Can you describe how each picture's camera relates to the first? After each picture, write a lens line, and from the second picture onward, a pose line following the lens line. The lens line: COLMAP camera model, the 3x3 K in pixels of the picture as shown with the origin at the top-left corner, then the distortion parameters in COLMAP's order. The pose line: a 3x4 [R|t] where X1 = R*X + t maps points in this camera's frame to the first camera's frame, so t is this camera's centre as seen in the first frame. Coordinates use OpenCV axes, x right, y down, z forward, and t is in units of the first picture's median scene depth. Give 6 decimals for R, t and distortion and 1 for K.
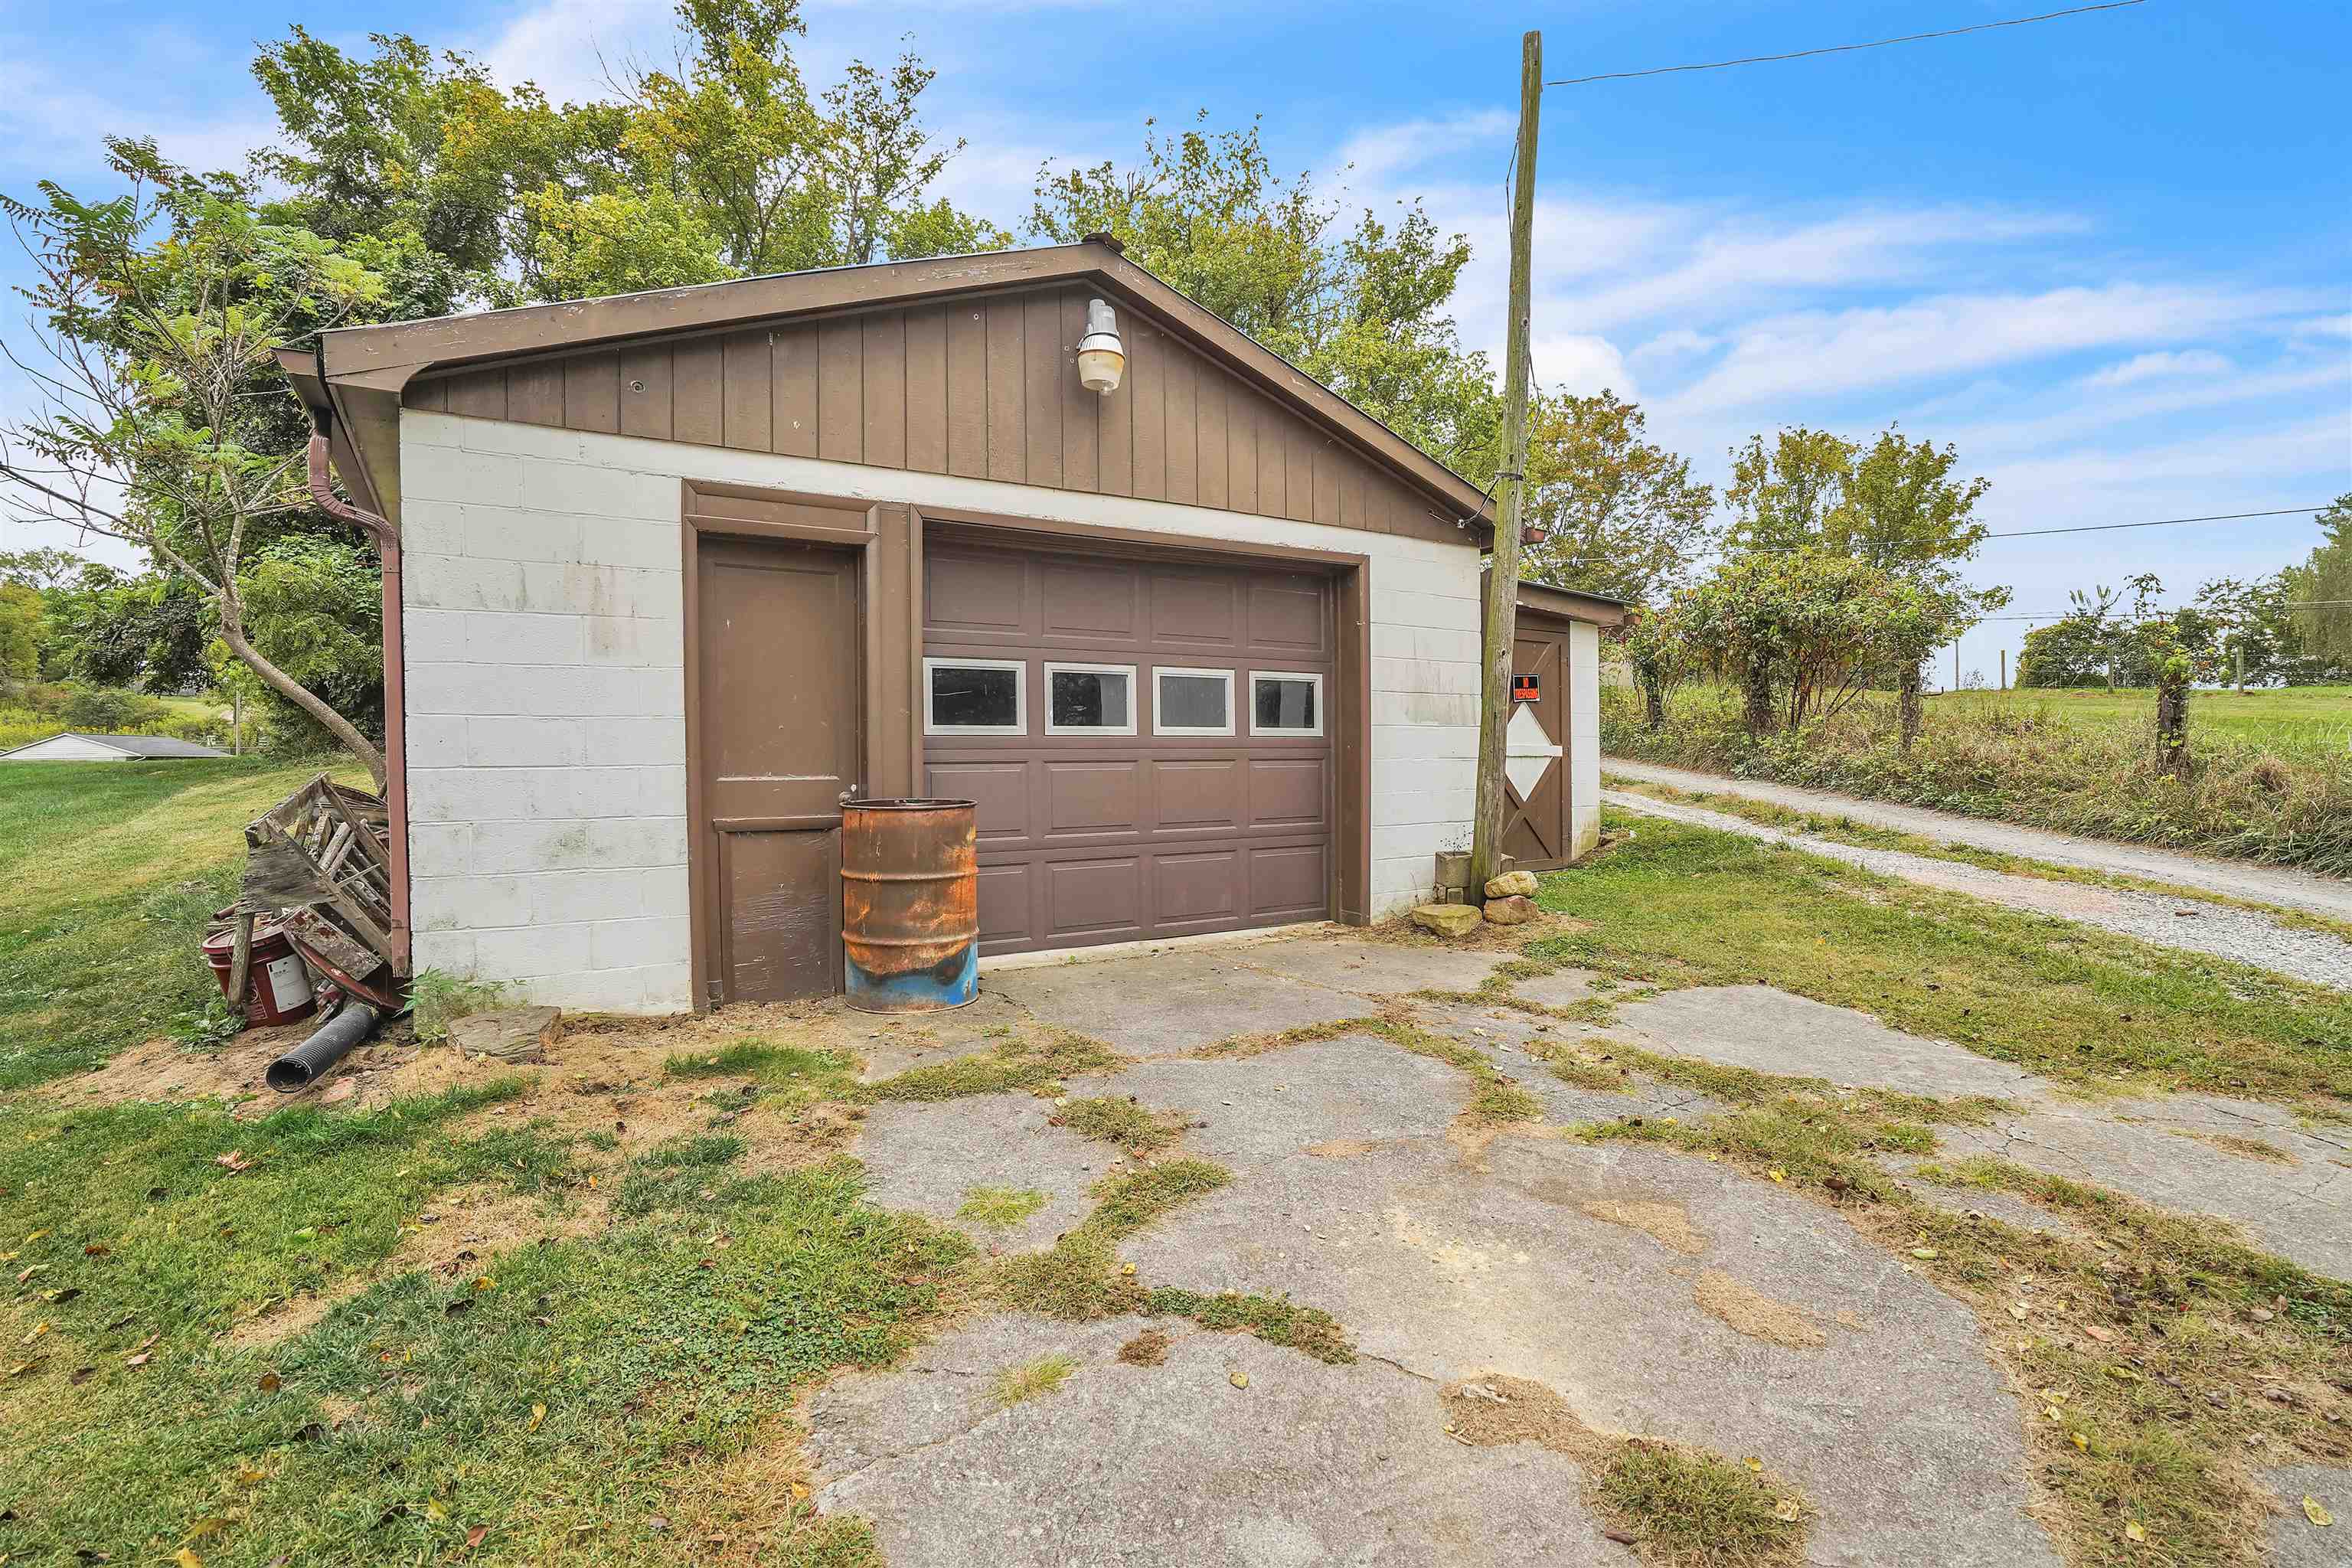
lens RADIAL K [[1080.8, 0, 1176.0], [0, 1080.8, 784.0], [0, 0, 1]] dist [-0.053128, 0.018768]
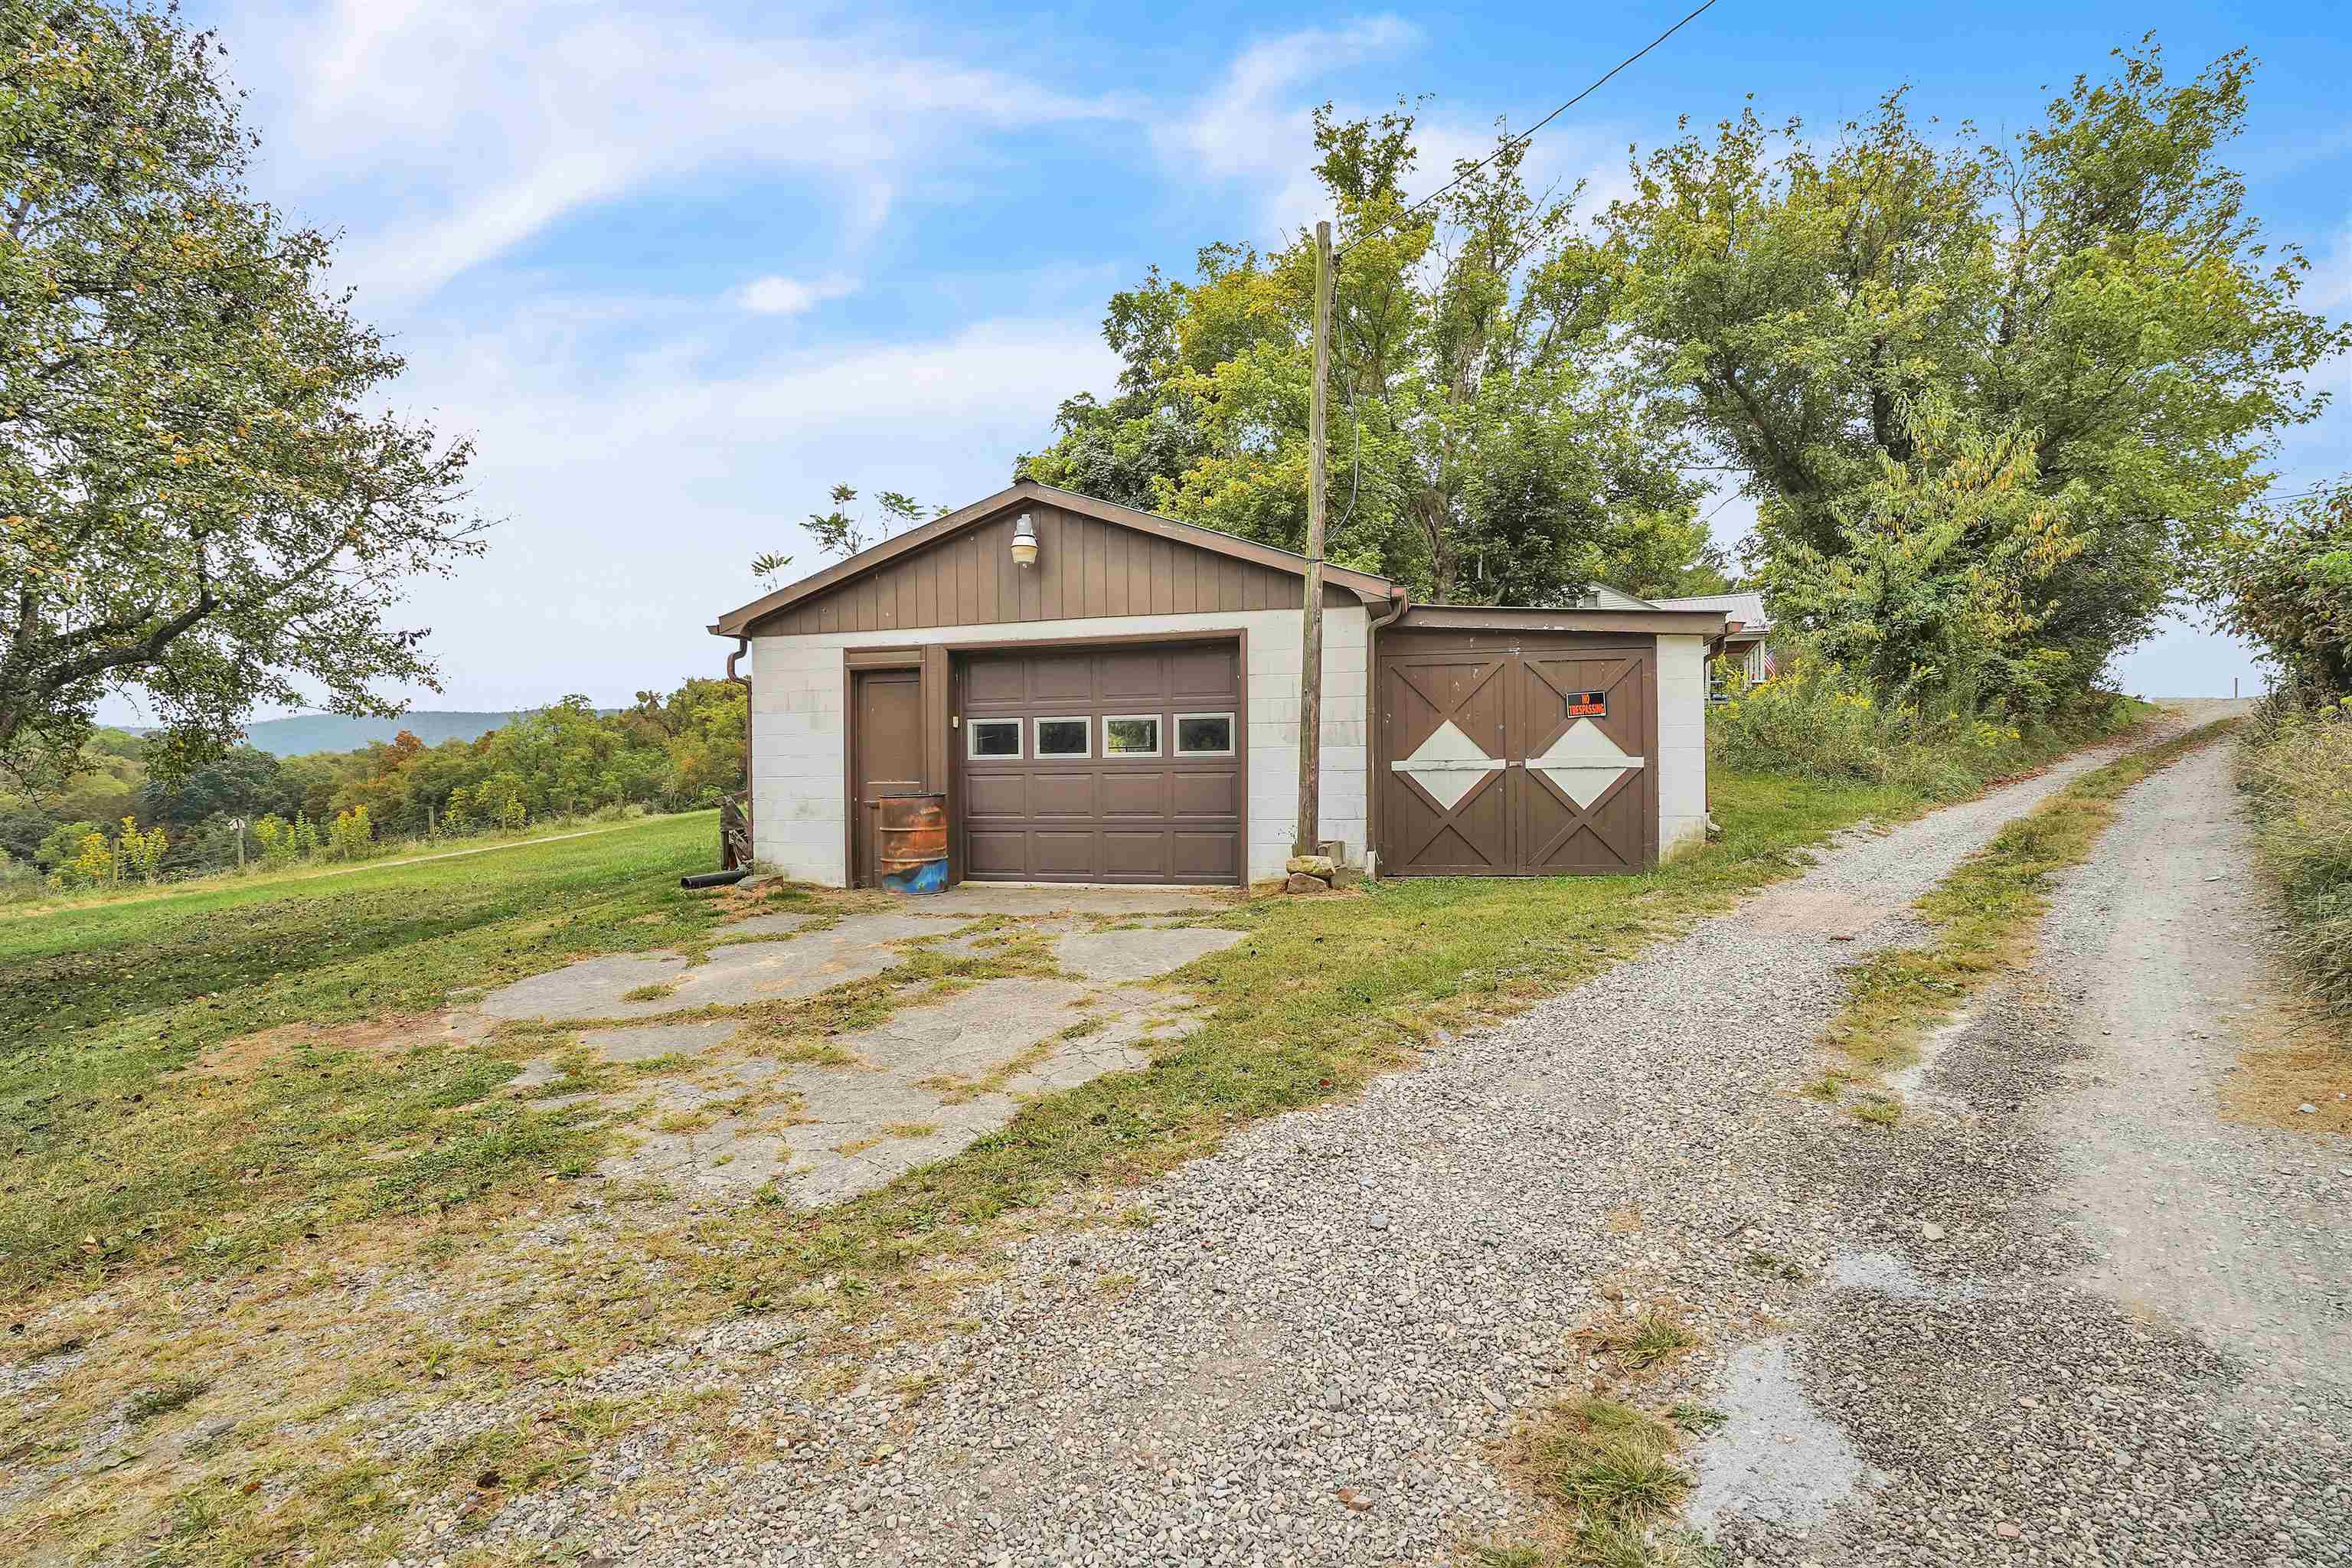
lens RADIAL K [[1080.8, 0, 1176.0], [0, 1080.8, 784.0], [0, 0, 1]] dist [-0.053128, 0.018768]
pose [[0.709500, 0.003084, -0.704699, 1.286946], [-0.011854, 0.999901, -0.007559, 0.005785], [0.704606, 0.013717, 0.709466, -0.080507]]
